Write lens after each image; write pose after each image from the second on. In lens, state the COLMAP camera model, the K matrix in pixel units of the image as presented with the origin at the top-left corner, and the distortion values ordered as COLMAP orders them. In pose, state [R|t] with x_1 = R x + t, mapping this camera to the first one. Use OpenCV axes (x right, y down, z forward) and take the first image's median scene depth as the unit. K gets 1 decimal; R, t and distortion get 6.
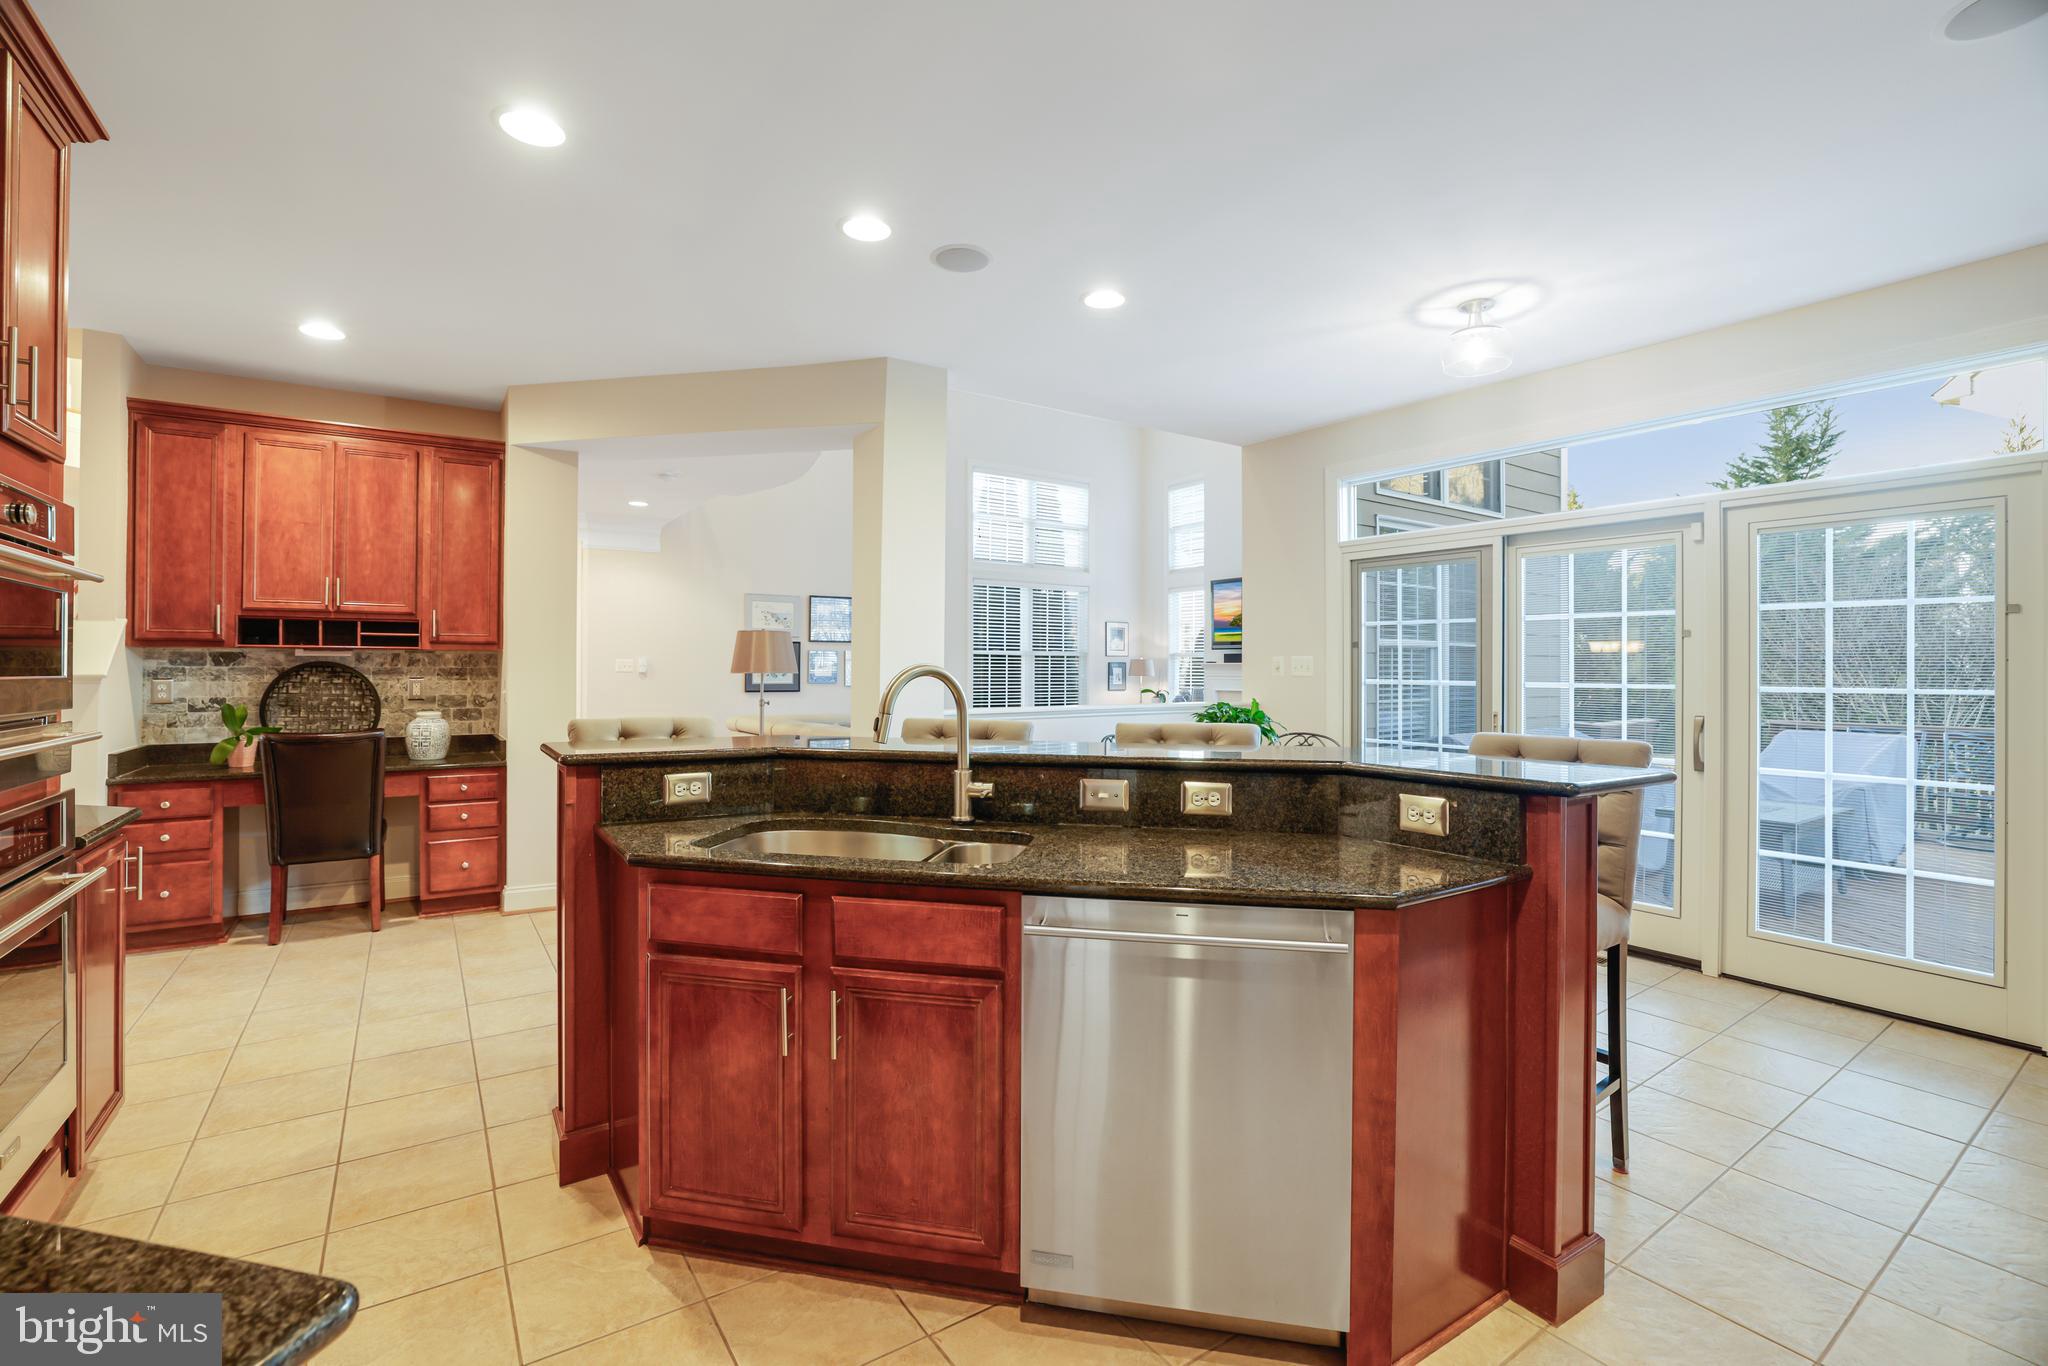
lens RADIAL K [[895.2, 0, 1017.5], [0, 895.2, 671.0], [0, 0, 1]] dist [-0.032173, 0.009089]
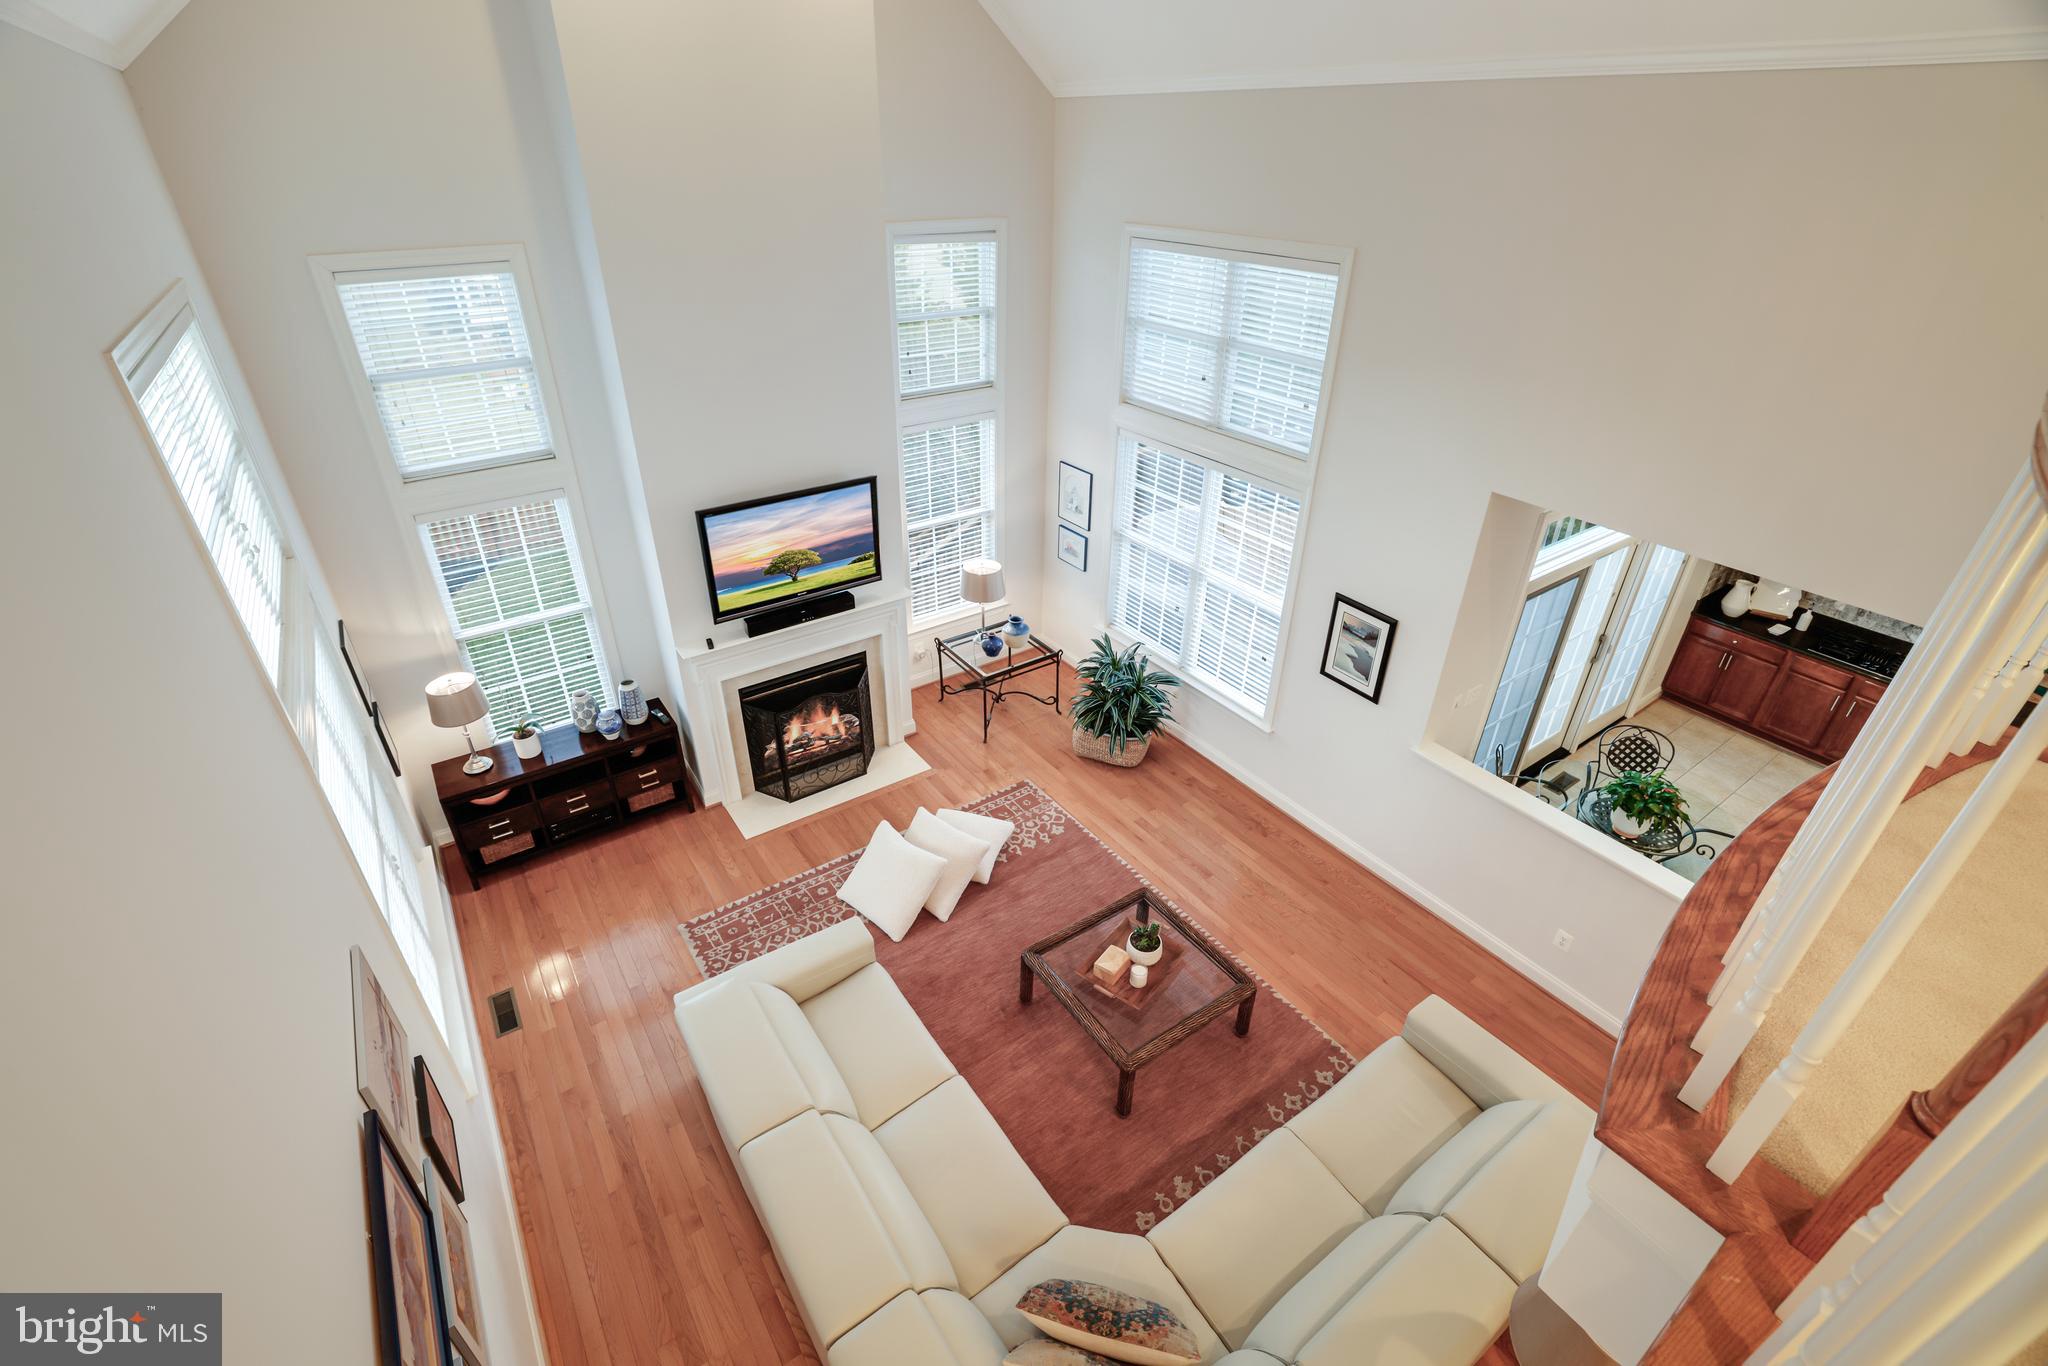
lens RADIAL K [[895.2, 0, 993.7], [0, 895.2, 672.1], [0, 0, 1]] dist [-0.032173, 0.009089]
pose [[0.010836, -0.511882, 0.858988, -0.652872], [0.004283, 0.859054, 0.511867, -0.651931], [-0.999932, -0.001867, 0.011501, 1.809838]]
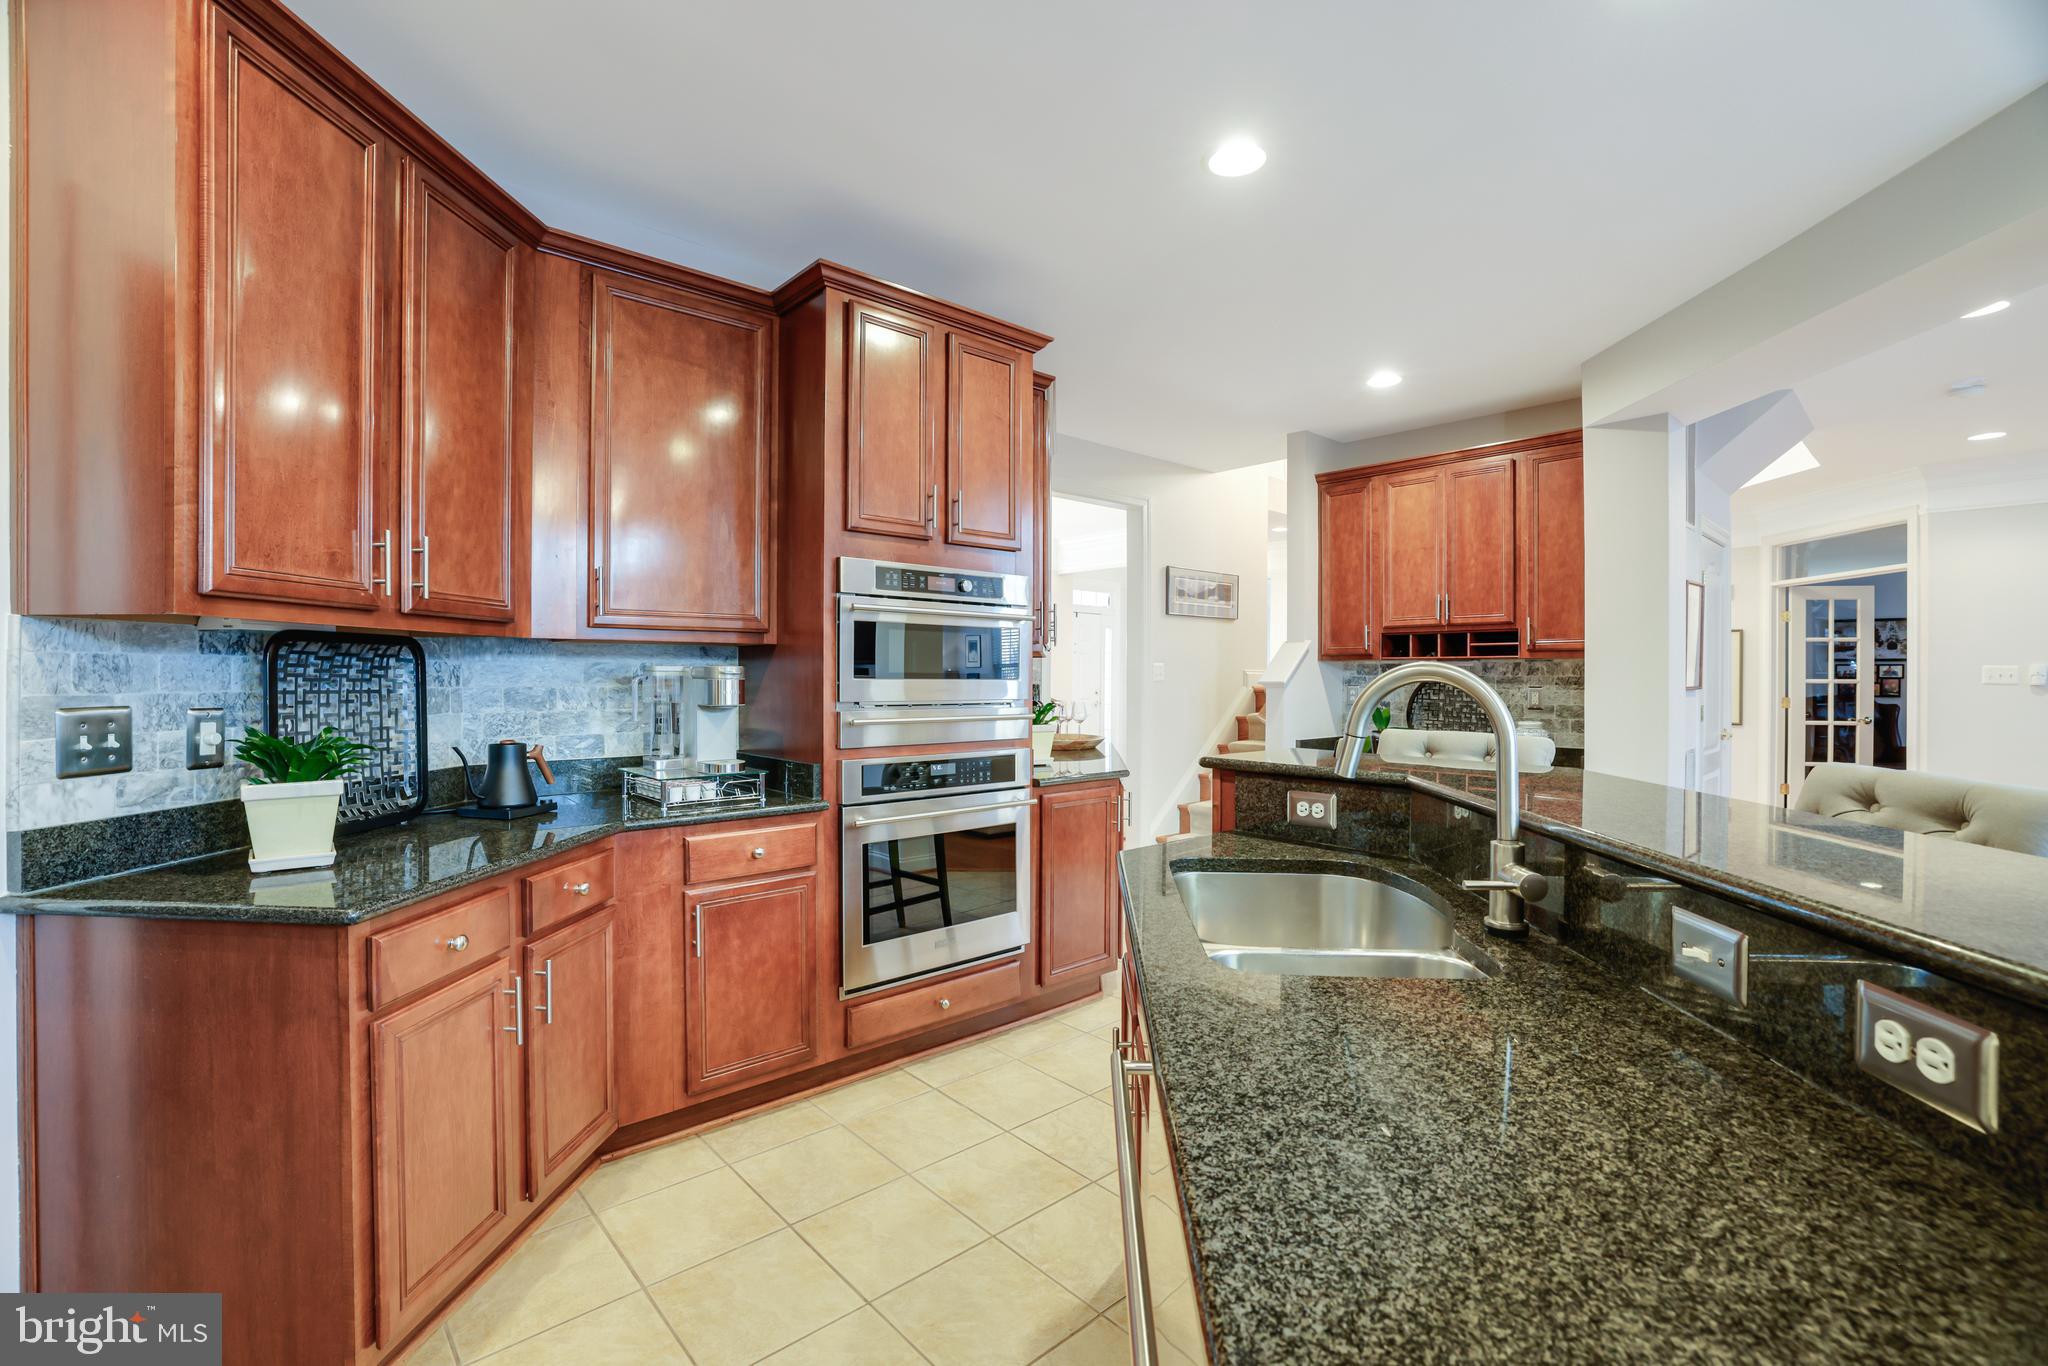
lens RADIAL K [[895.2, 0, 1012.9], [0, 895.2, 686.1], [0, 0, 1]] dist [-0.032173, 0.009089]
pose [[0.129952, 0.008107, -0.991487, 0.237808], [-0.005357, 0.999958, 0.007474, 0.002793], [0.991506, 0.004340, 0.129990, 0.306934]]
